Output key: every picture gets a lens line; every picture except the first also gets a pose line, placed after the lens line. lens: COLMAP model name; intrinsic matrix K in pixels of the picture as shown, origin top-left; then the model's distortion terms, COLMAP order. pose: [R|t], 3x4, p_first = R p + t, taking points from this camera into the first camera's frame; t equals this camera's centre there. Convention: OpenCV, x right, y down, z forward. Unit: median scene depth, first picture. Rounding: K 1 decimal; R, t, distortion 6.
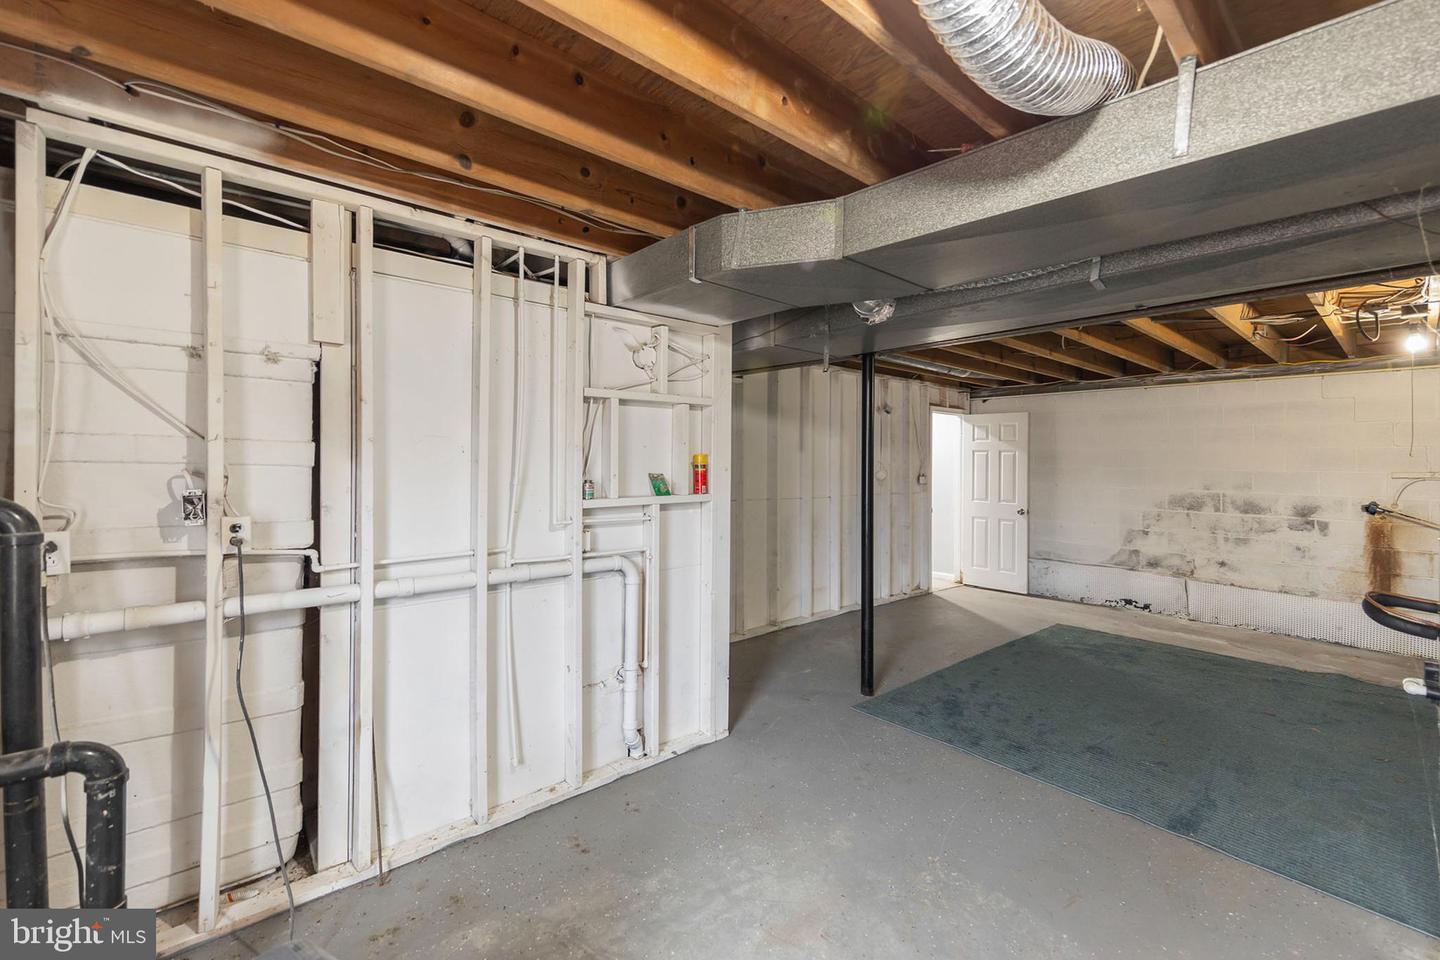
lens RADIAL K [[610.3, 0, 723.5], [0, 610.3, 464.9], [0, 0, 1]] dist [-0.000568, -0.000047]
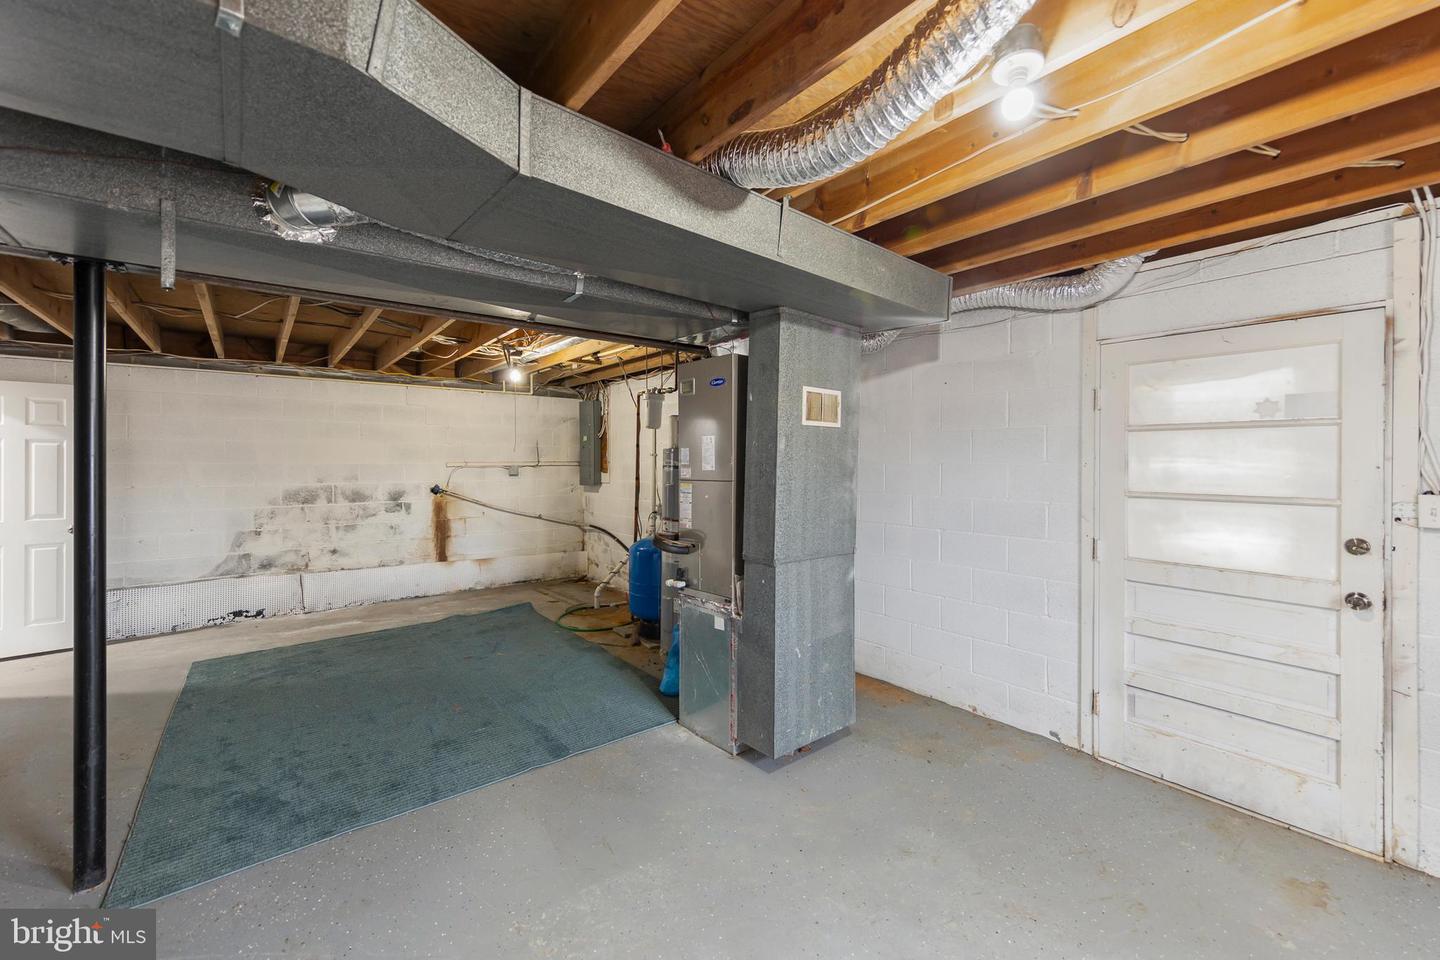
lens RADIAL K [[552.6, 0, 780.9], [0, 552.6, 458.5], [0, 0, 1]] dist [0.012035, -0.000166]
pose [[0.029666, -0.009104, 0.999518, -0.131409], [0.009293, 0.999918, 0.008832, -0.001393], [-0.999517, 0.009026, 0.029748, 0.194325]]
